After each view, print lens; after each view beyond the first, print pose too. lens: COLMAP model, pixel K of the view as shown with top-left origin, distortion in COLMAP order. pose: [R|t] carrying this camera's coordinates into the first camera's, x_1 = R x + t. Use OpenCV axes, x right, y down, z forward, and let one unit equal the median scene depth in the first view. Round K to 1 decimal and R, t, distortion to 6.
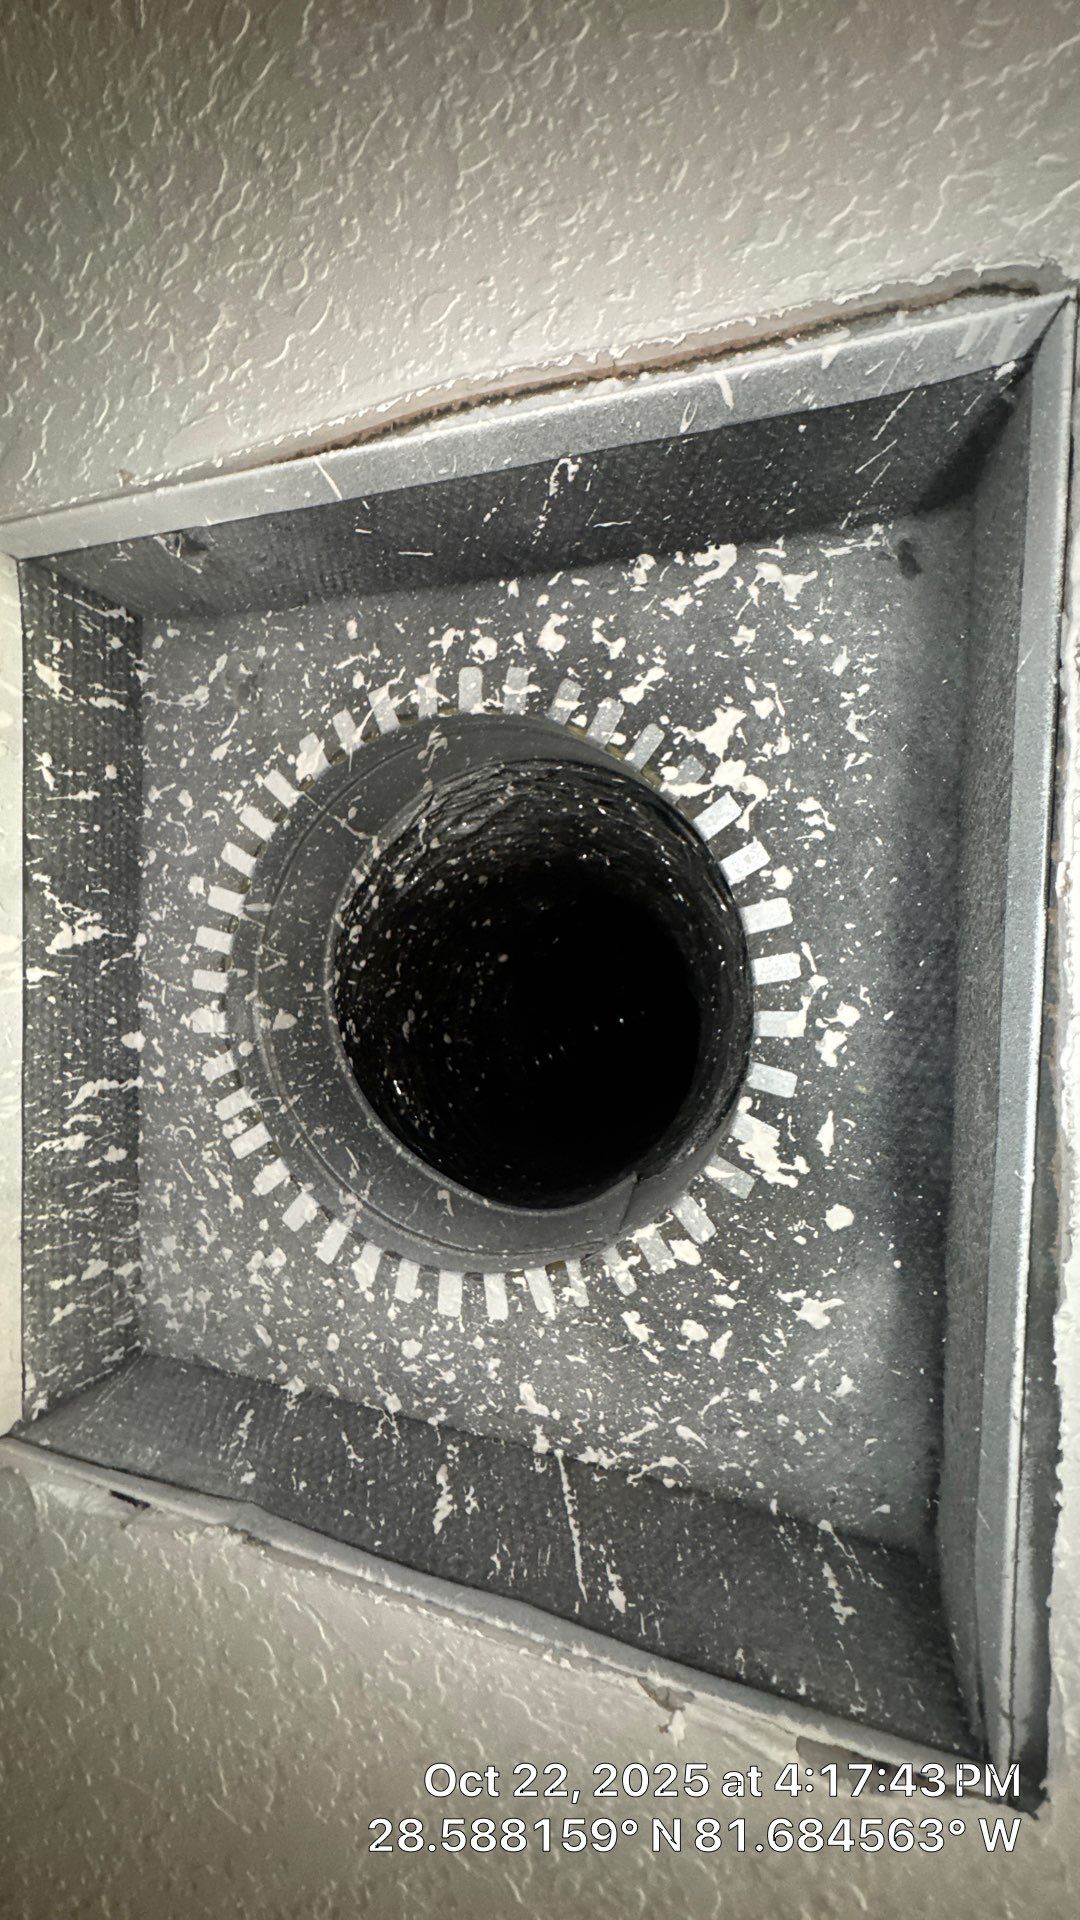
lens RADIAL K [[777.2, 0, 537.8], [0, 777.2, 962.7], [0, 0, 1]] dist [-0.001434, 0.000168]
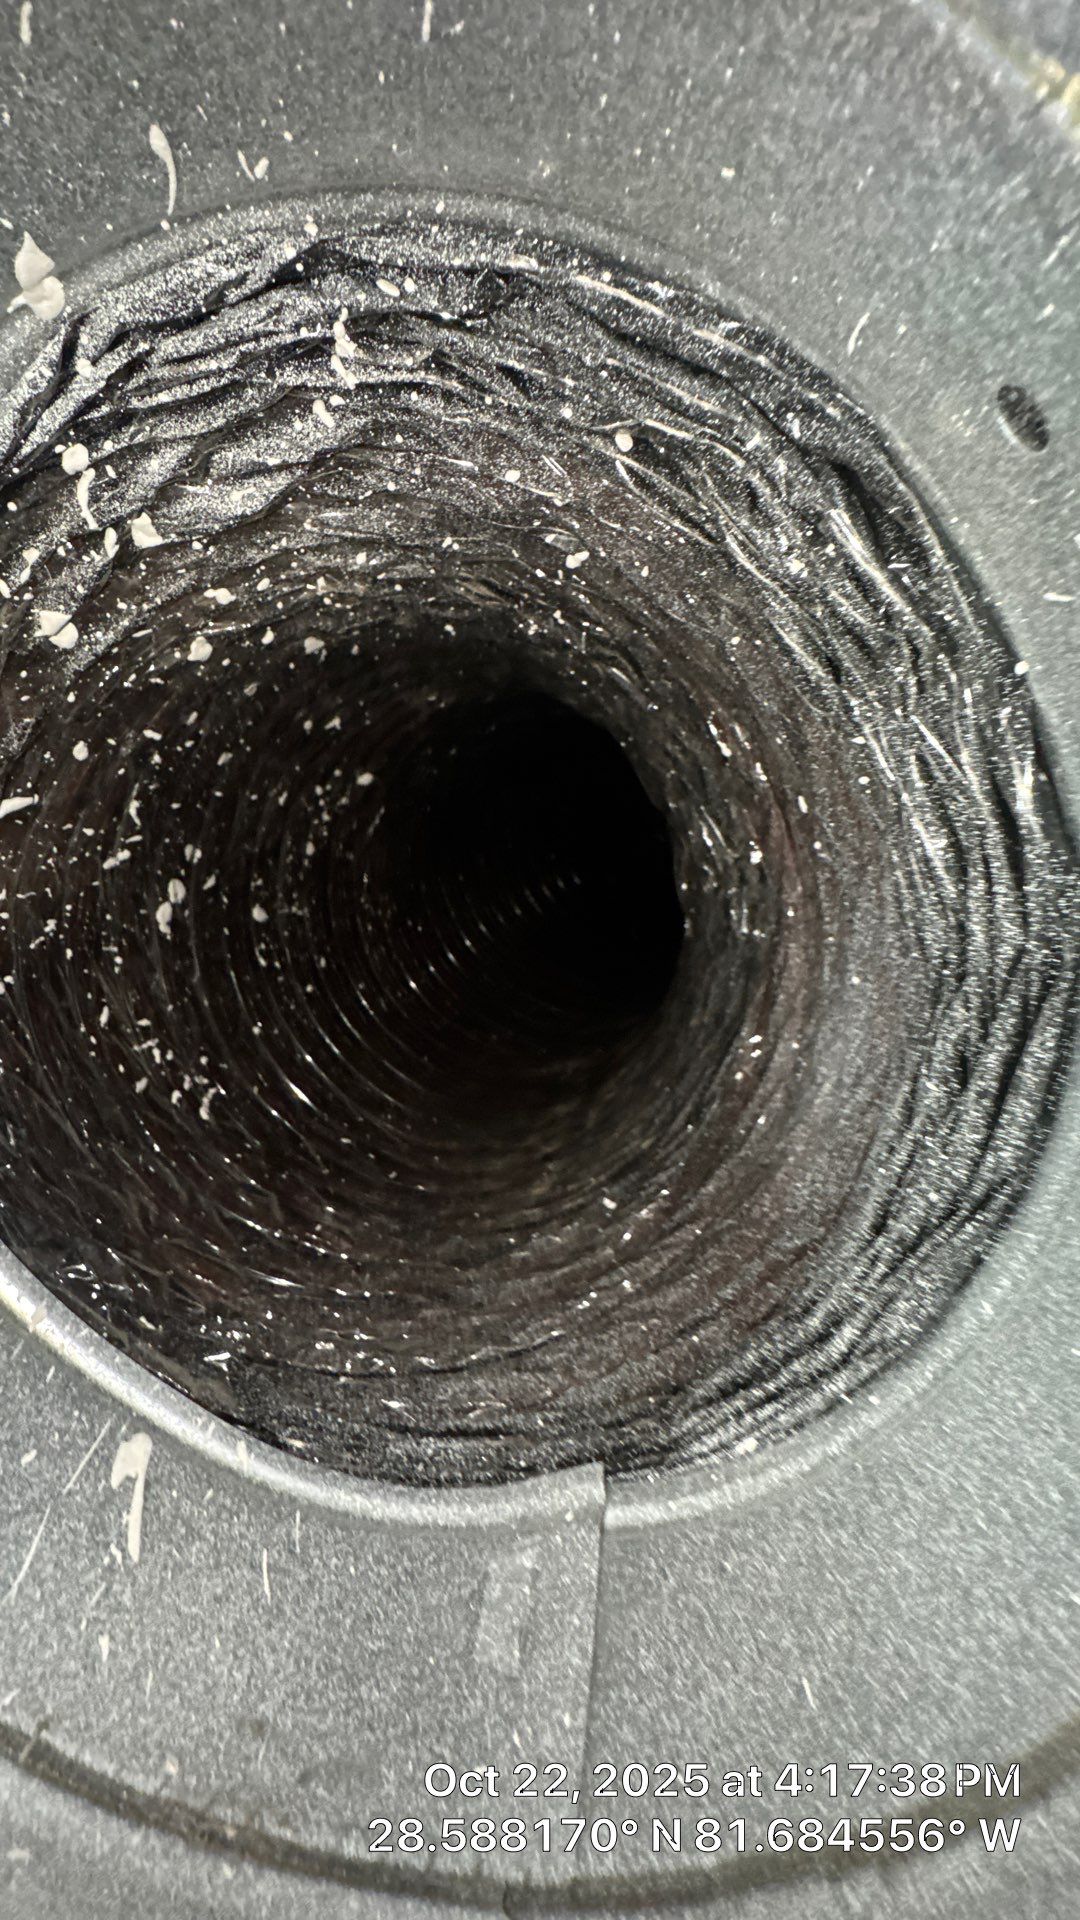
lens RADIAL K [[777.2, 0, 537.8], [0, 777.2, 962.7], [0, 0, 1]] dist [-0.001434, 0.000168]
pose [[0.984746, 0.072030, 0.158387, 0.008798], [-0.113096, 0.956741, 0.268061, -0.107958], [-0.132227, -0.281885, 0.950293, 0.787666]]
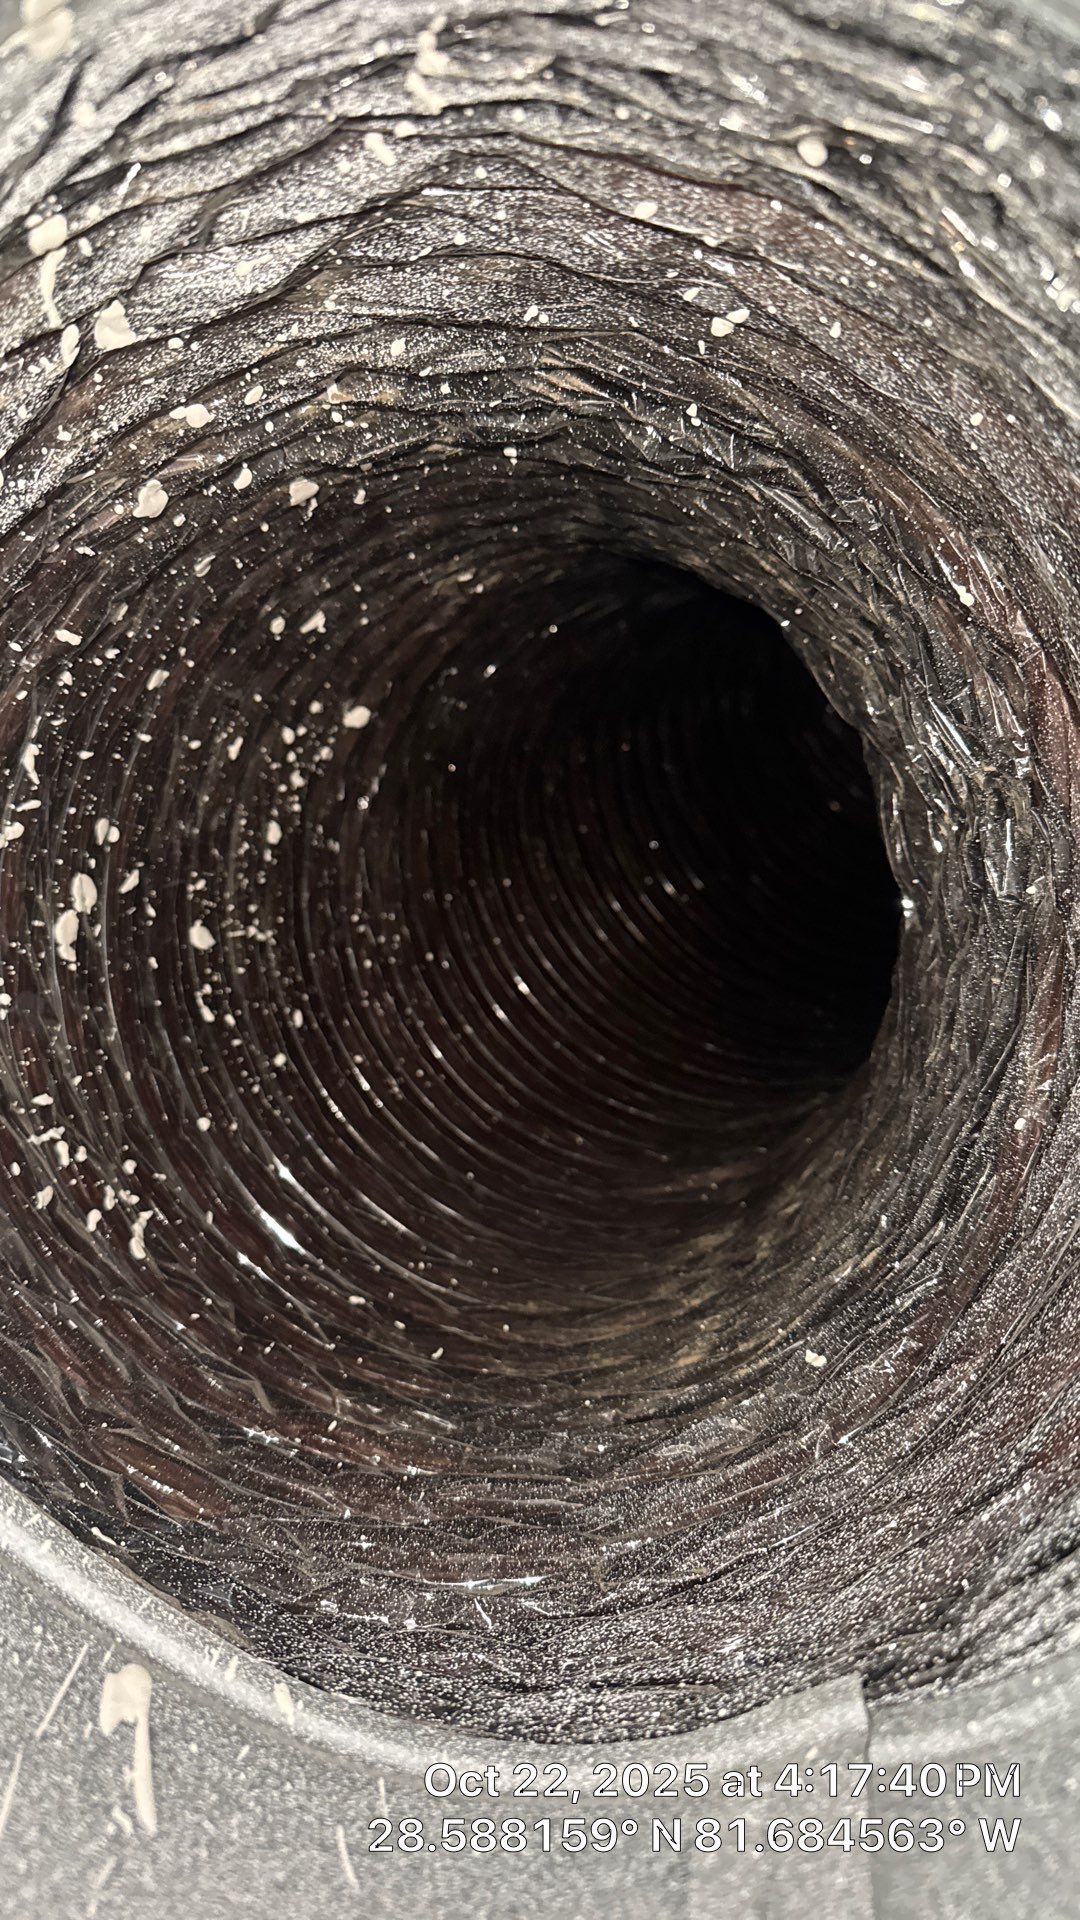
lens RADIAL K [[1401.9, 0, 546.3], [0, 1401.9, 956.6], [0, 0, 1]] dist [-0.002806, -0.010384]
pose [[0.993870, 0.034348, 0.105084, -0.043865], [-0.054673, 0.978851, 0.197135, -0.067317], [-0.096090, -0.201672, 0.974728, 0.680994]]
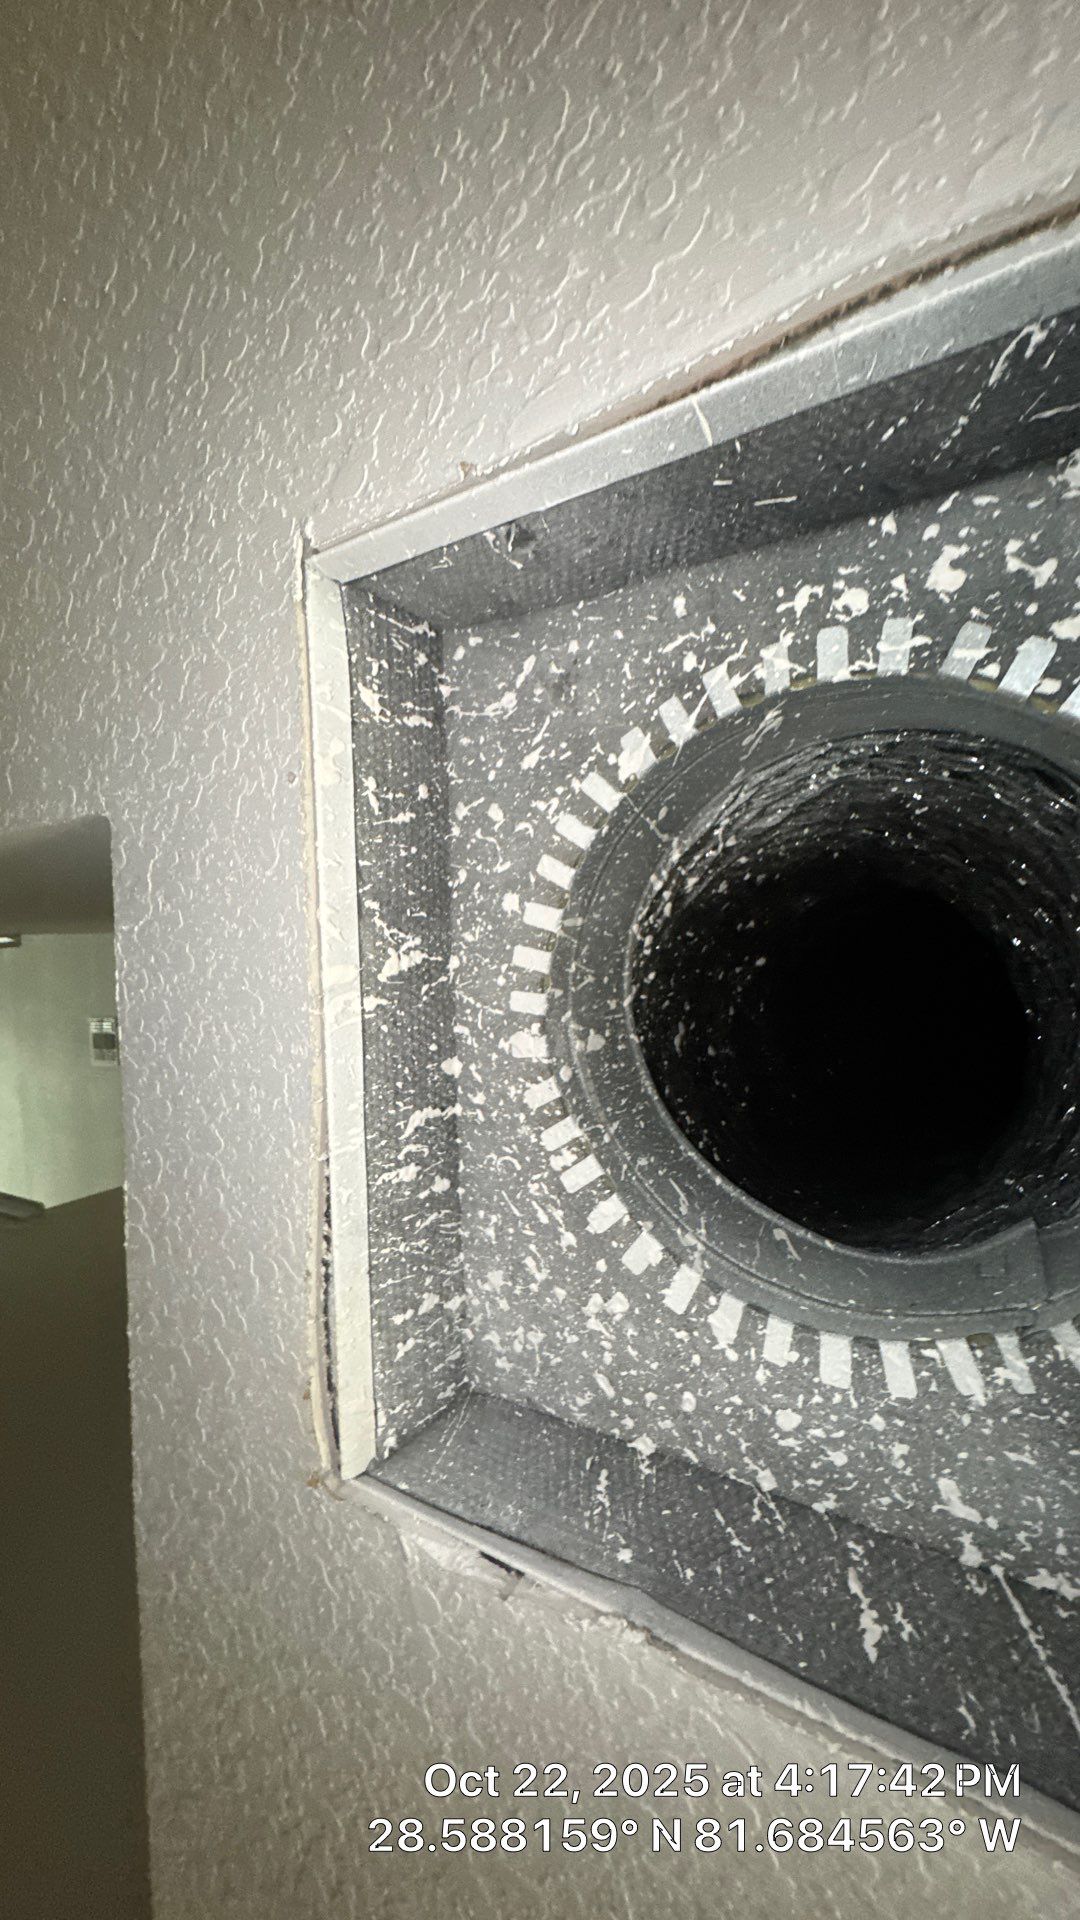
lens RADIAL K [[777.2, 0, 537.8], [0, 777.2, 962.7], [0, 0, 1]] dist [-0.001434, 0.000168]
pose [[0.972793, -0.044320, -0.227396, -0.210302], [0.043296, 0.999017, -0.009491, -0.017042], [0.227593, -0.000613, 0.973756, 0.089900]]
